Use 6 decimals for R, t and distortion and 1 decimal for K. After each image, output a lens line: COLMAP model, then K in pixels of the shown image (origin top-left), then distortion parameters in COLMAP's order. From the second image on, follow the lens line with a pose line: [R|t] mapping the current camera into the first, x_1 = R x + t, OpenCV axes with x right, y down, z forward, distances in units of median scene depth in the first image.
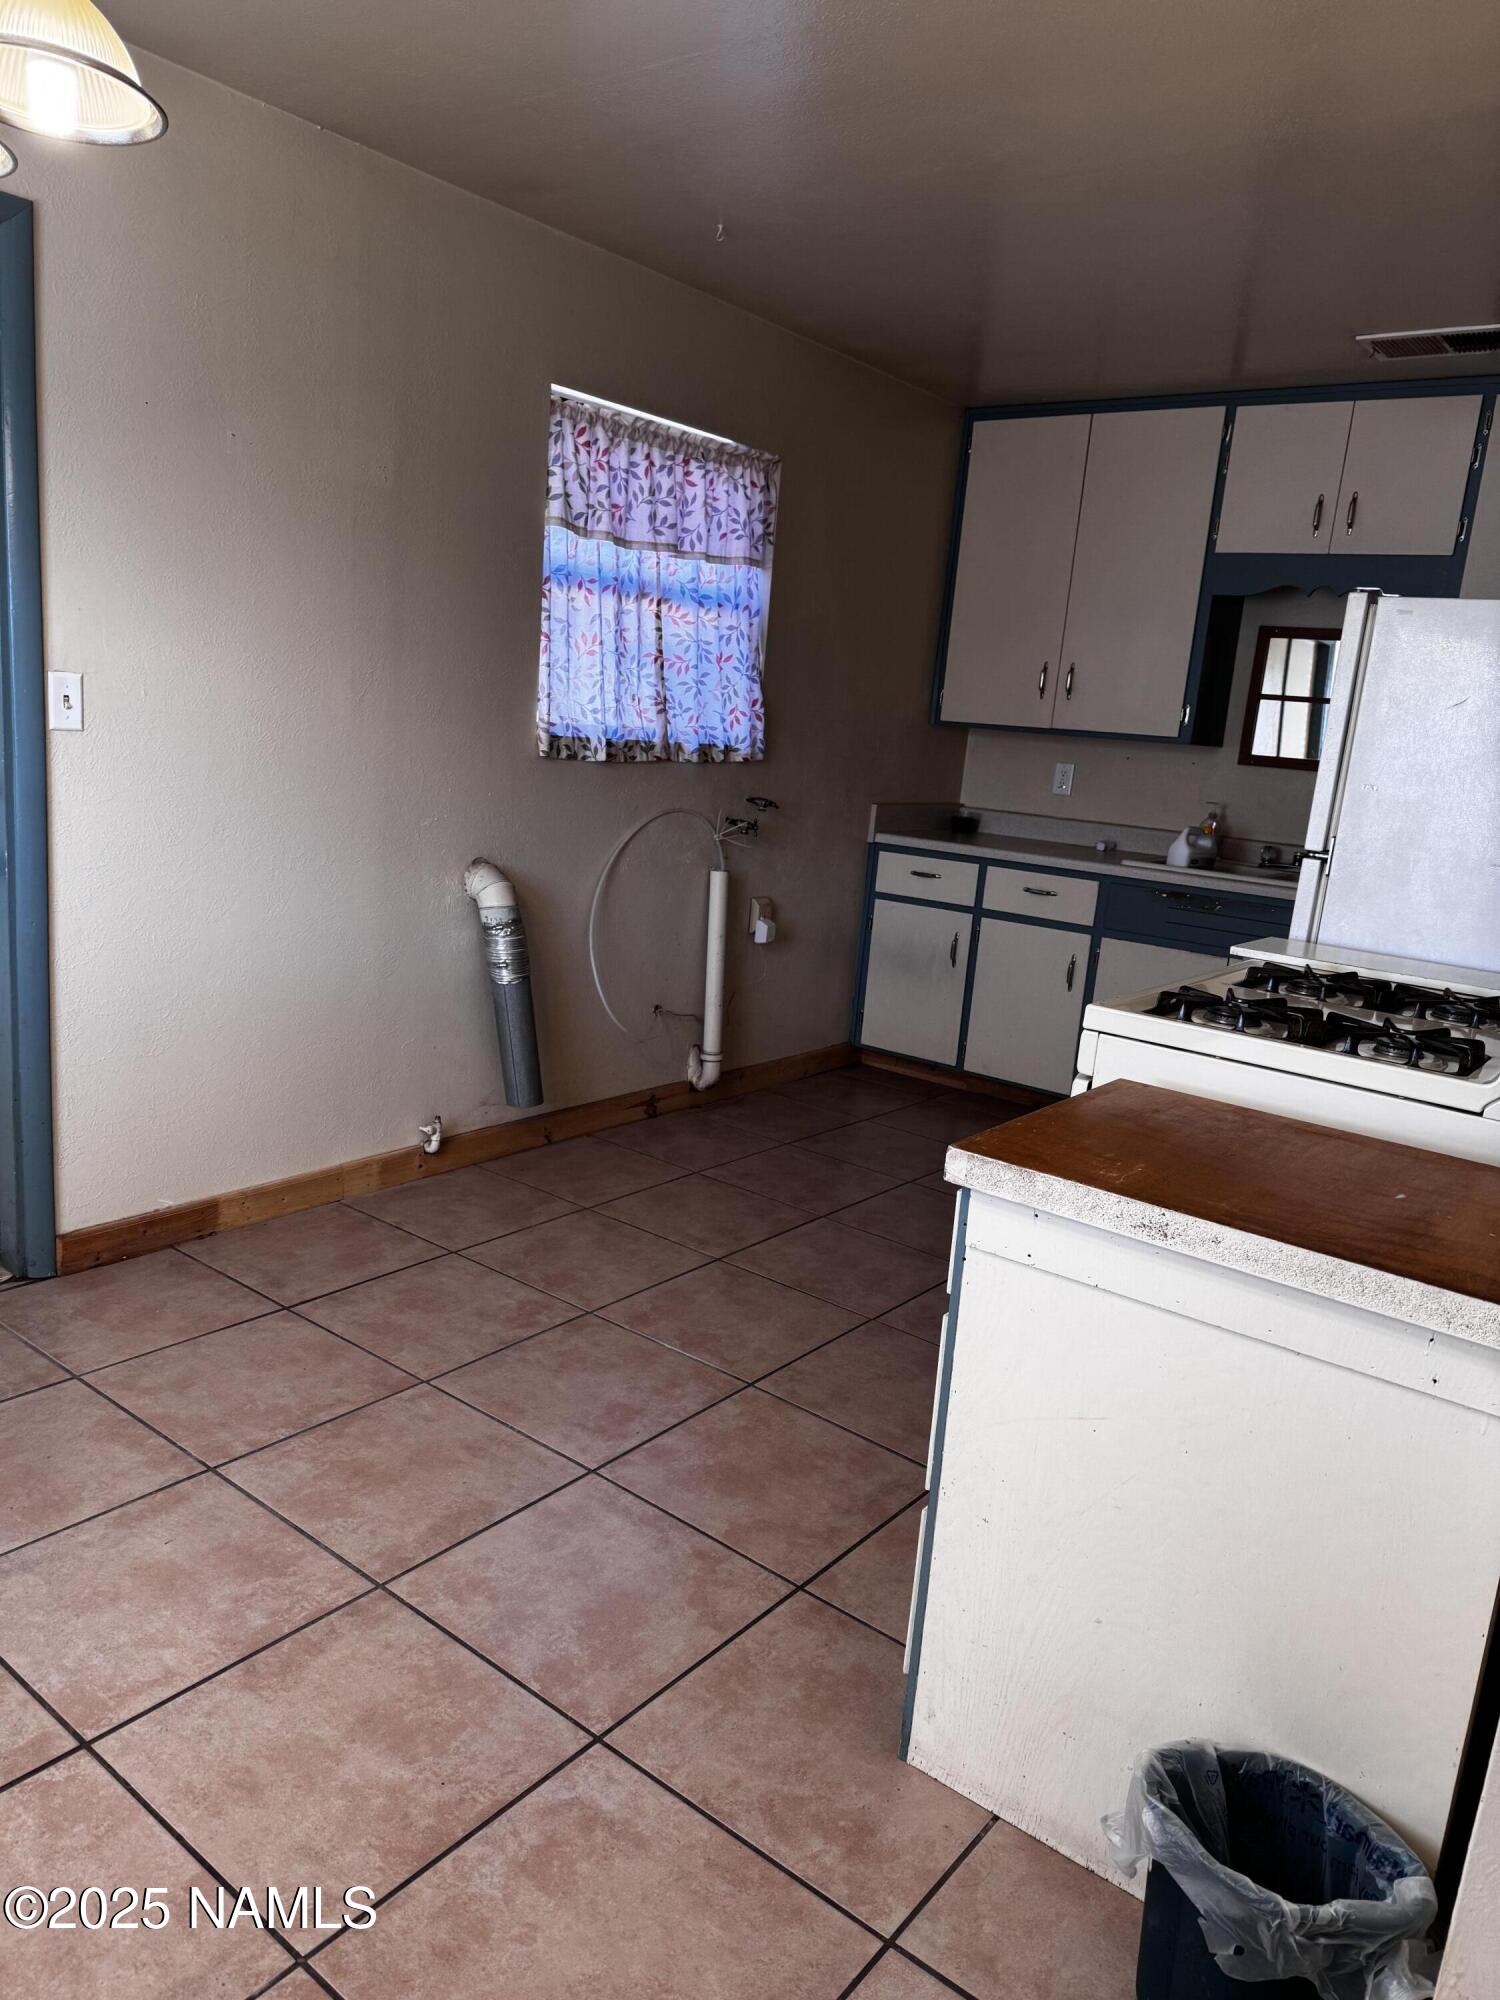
lens RADIAL K [[1389.7, 0, 709.6], [0, 1389.7, 990.9], [0, 0, 1]] dist [0.201860, -0.416611]
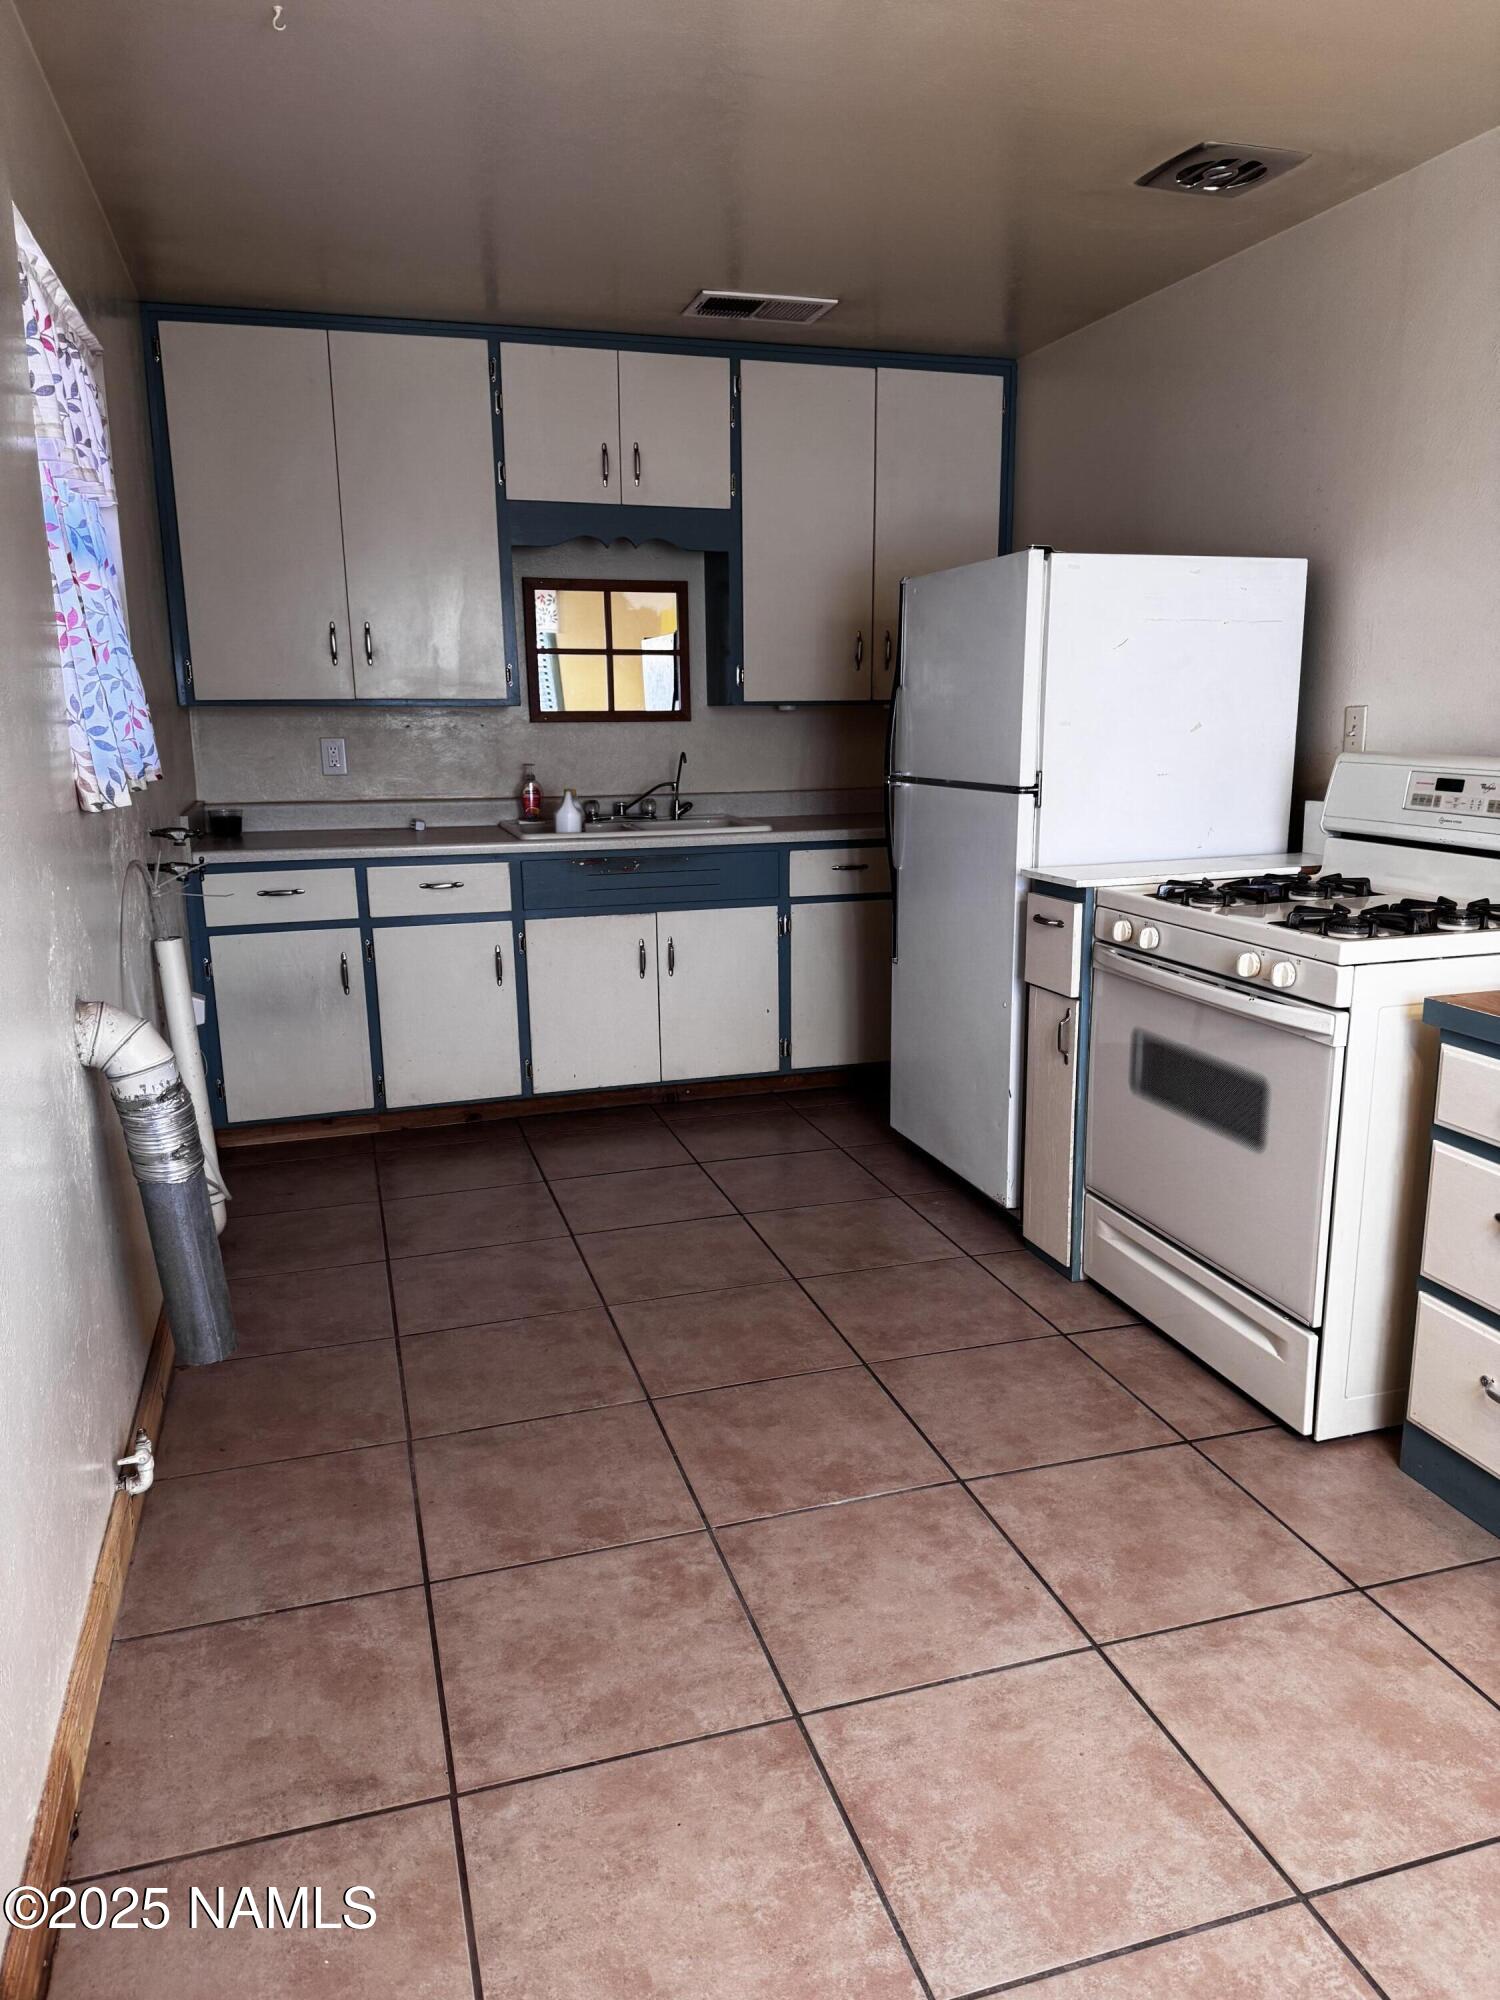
lens RADIAL K [[1417.0, 0, 753.3], [0, 1417.0, 1013.7], [0, 0, 1]] dist [0.038125, -0.045291]
pose [[0.552712, -0.264633, 0.790240, -0.488439], [0.221118, 0.960824, 0.167103, -0.126882], [-0.803503, 0.082377, 0.589574, 0.419677]]
